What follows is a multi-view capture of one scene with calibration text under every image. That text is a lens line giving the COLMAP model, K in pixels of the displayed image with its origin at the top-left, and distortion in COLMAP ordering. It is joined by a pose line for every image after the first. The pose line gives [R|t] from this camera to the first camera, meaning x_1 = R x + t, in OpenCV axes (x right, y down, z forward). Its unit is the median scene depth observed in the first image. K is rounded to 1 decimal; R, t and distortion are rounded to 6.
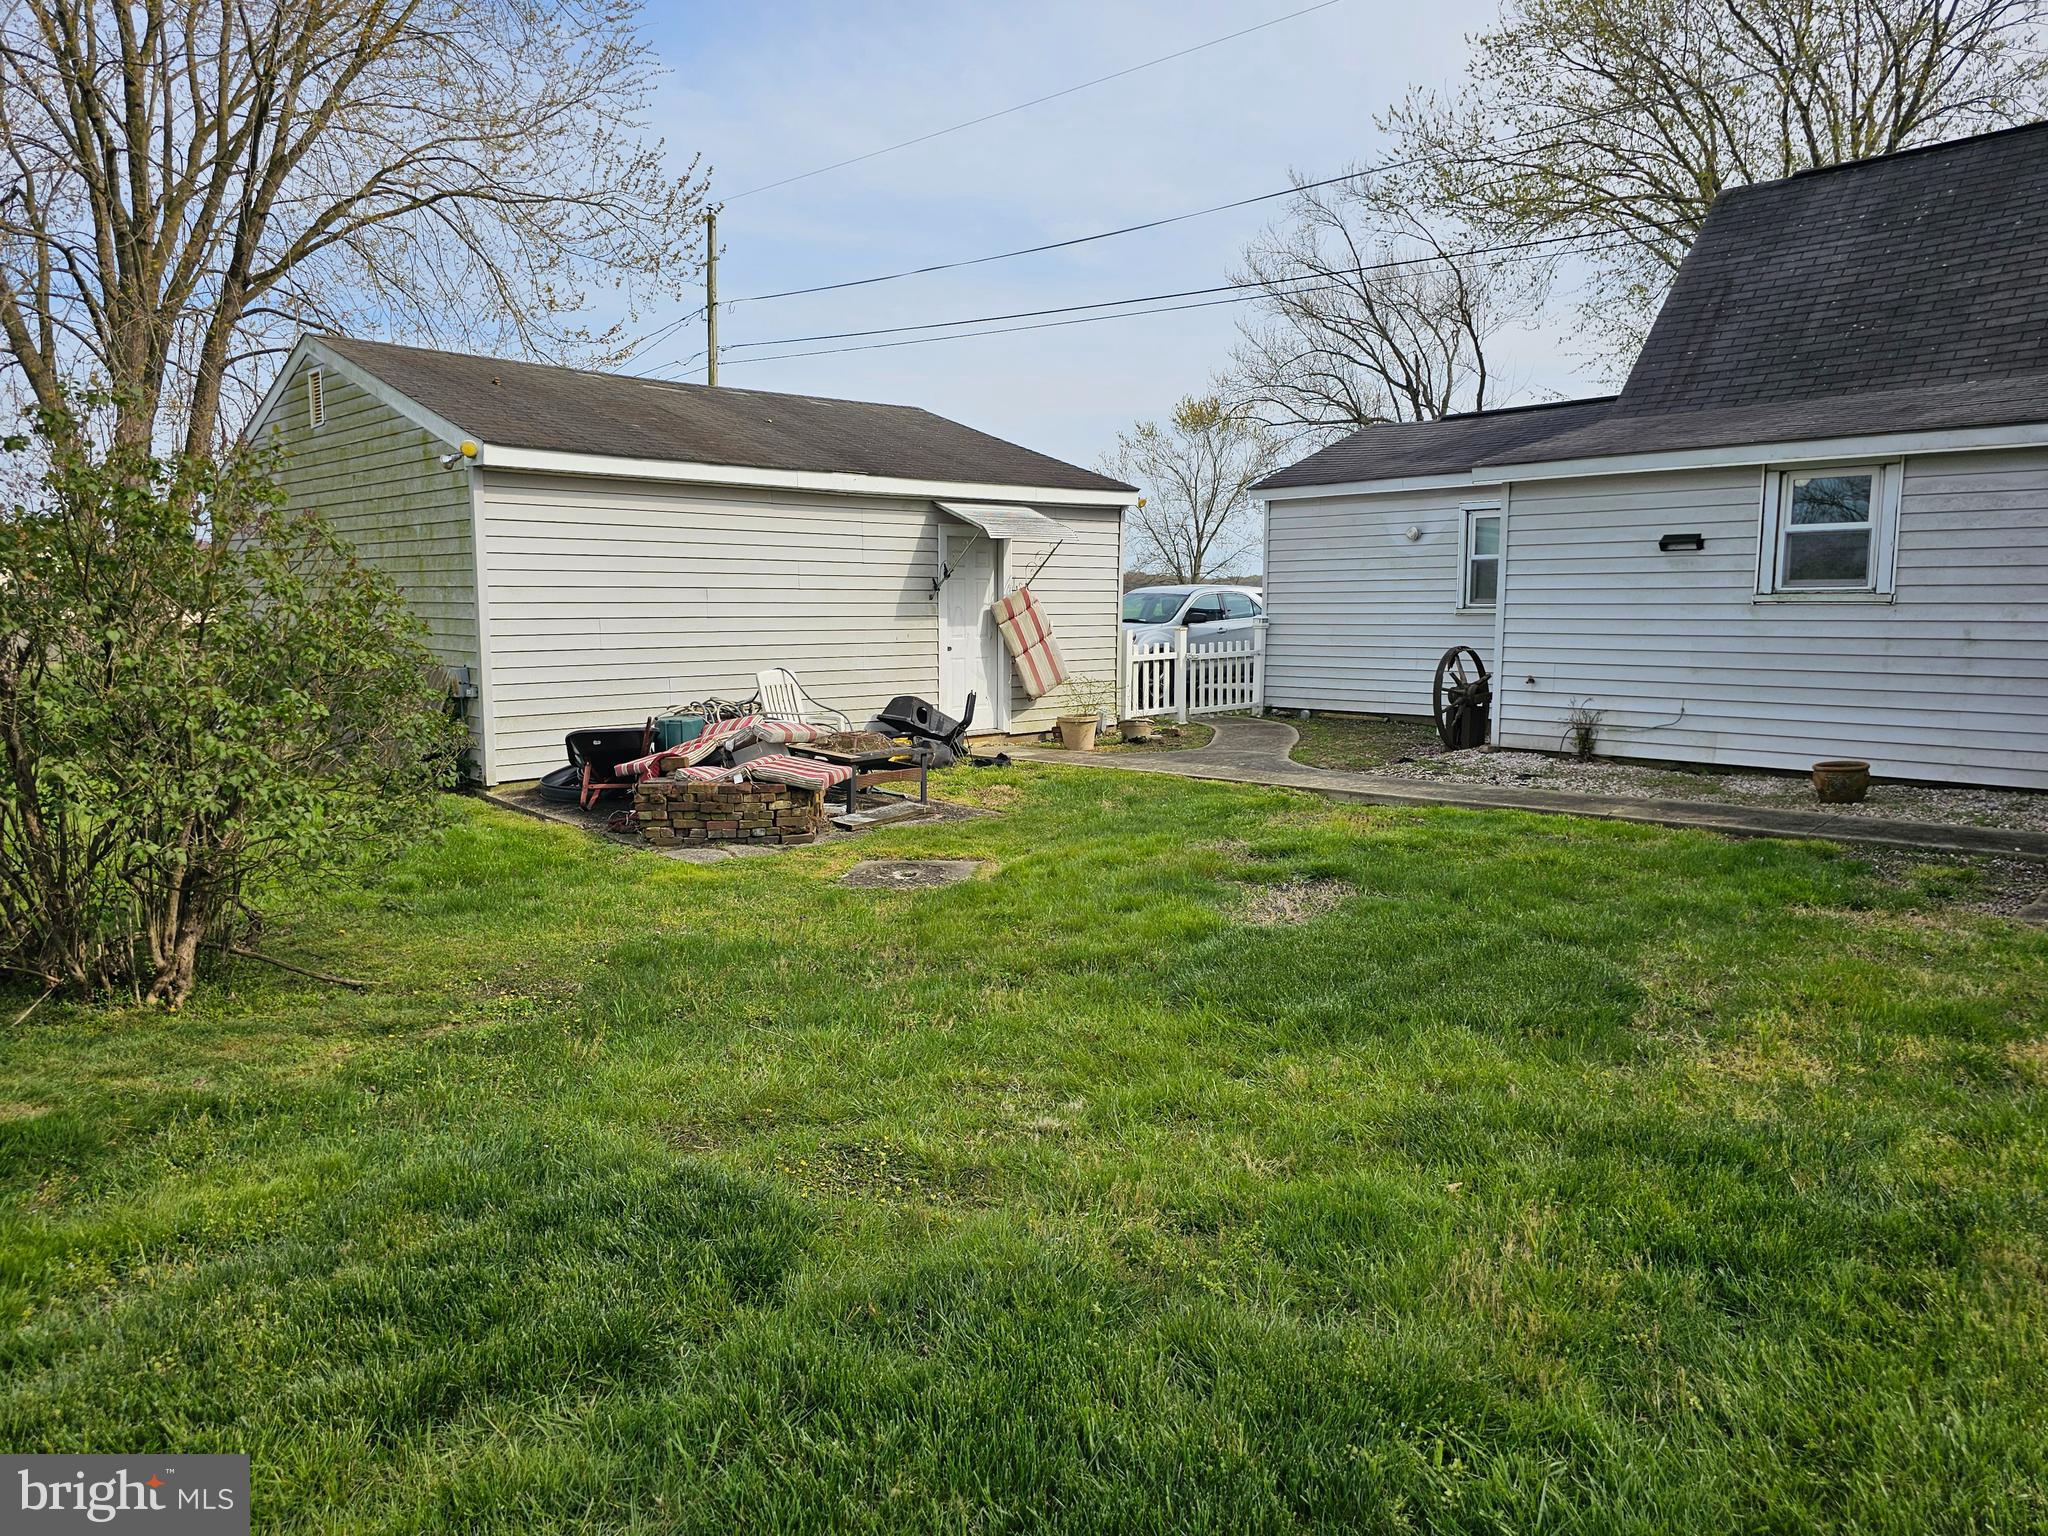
lens RADIAL K [[1380.3, 0, 1012.9], [0, 1380.3, 790.3], [0, 0, 1]] dist [0.033249, -0.032594]
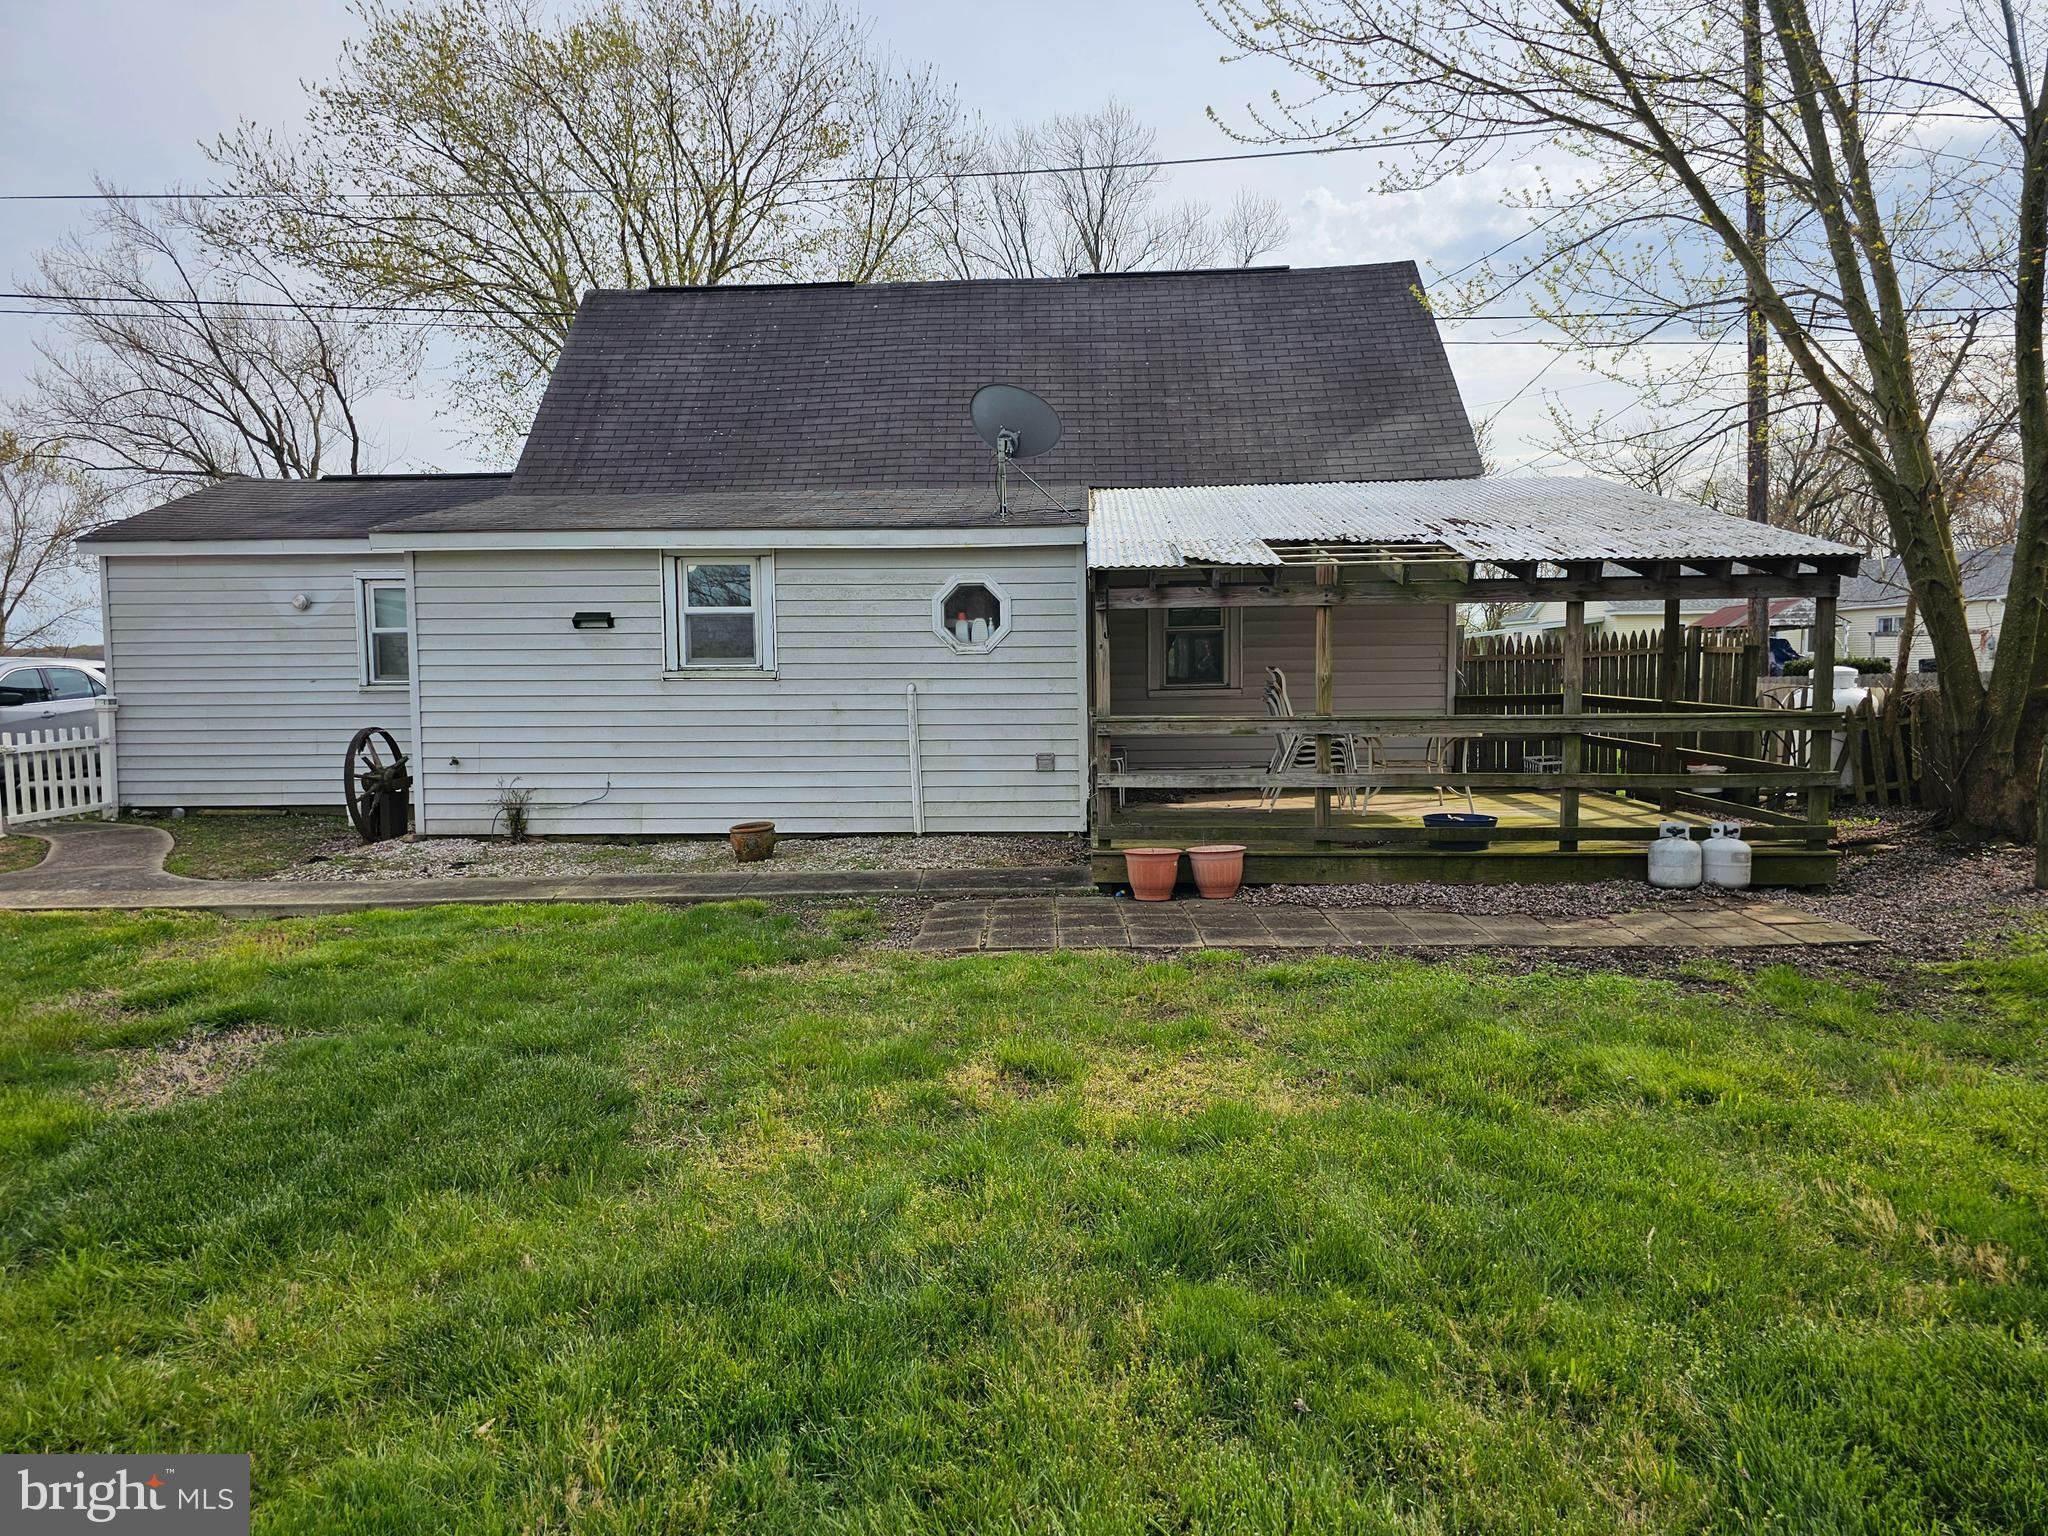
lens RADIAL K [[1380.3, 0, 1034.3], [0, 1380.3, 779.1], [0, 0, 1]] dist [0.033249, -0.032594]
pose [[0.719701, -0.057860, 0.691869, 0.005144], [0.099421, 0.994840, -0.020224, -0.010399], [-0.687128, 0.083342, 0.721740, 0.056470]]
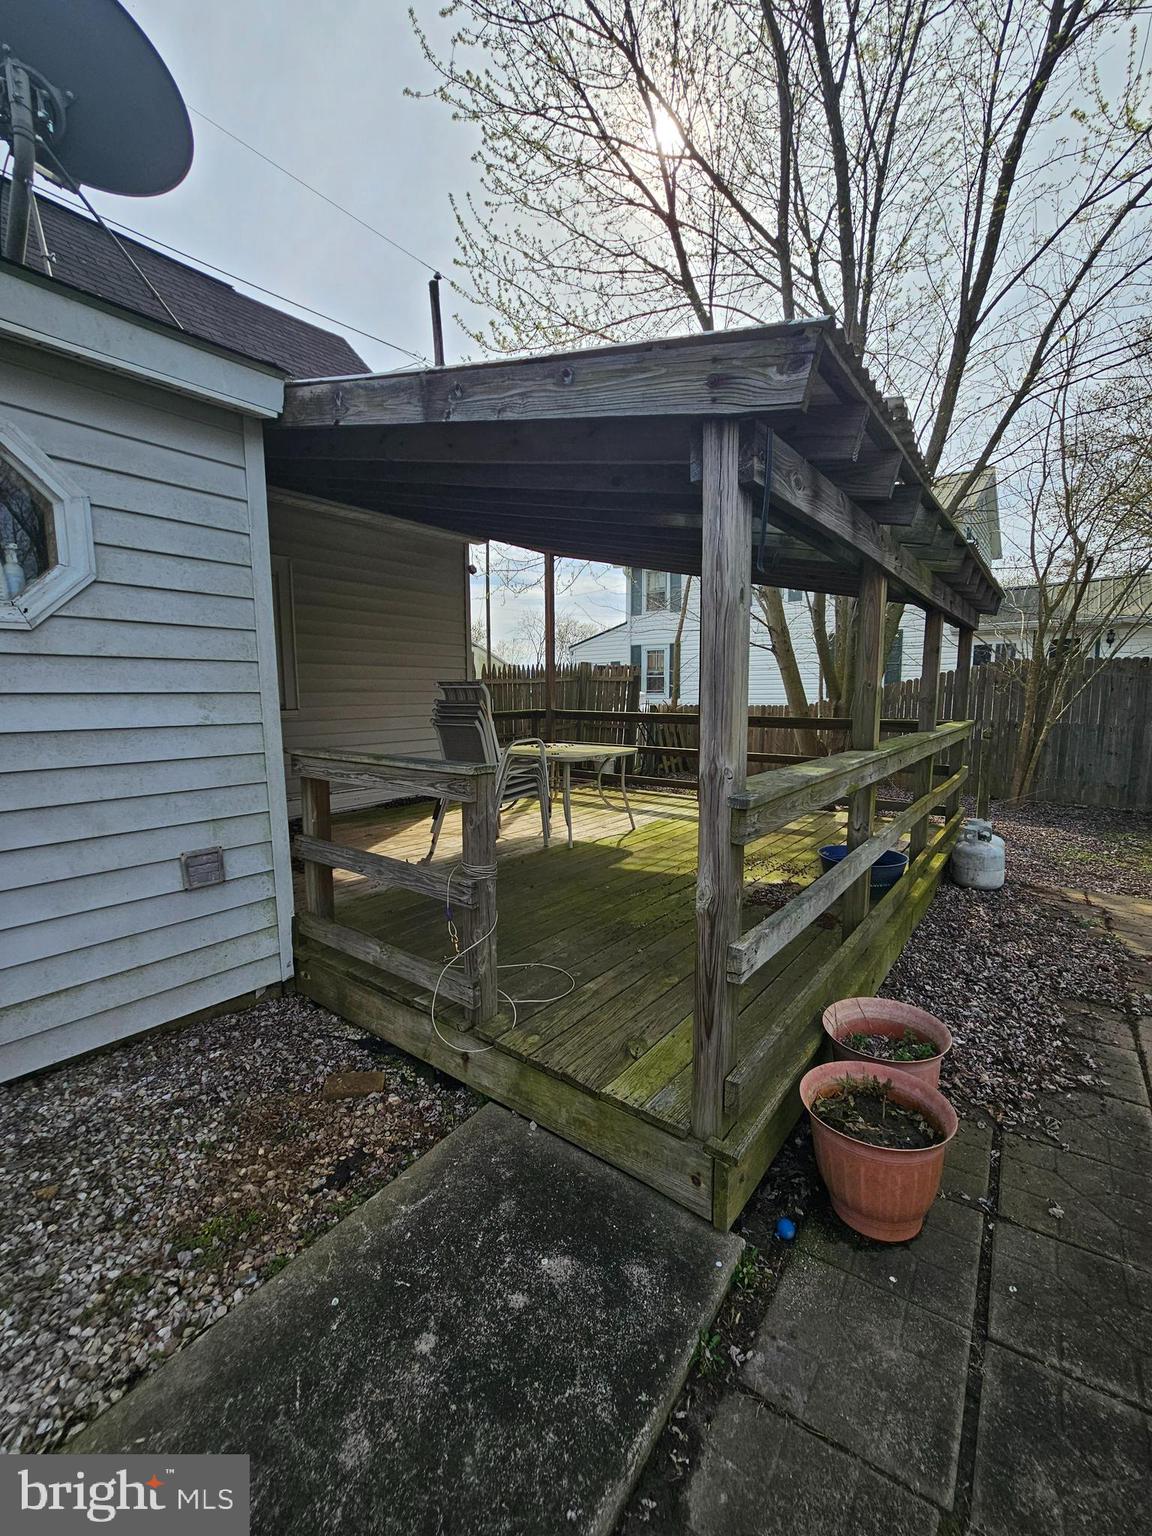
lens RADIAL K [[626.7, 0, 574.6], [0, 626.7, 759.0], [0, 0, 1]] dist [-0.001477, -0.000106]
pose [[-0.128555, -0.107373, 0.985873, 0.482872], [0.136418, 0.982756, 0.124822, -0.090728], [-0.982275, 0.150537, -0.111690, 0.672782]]
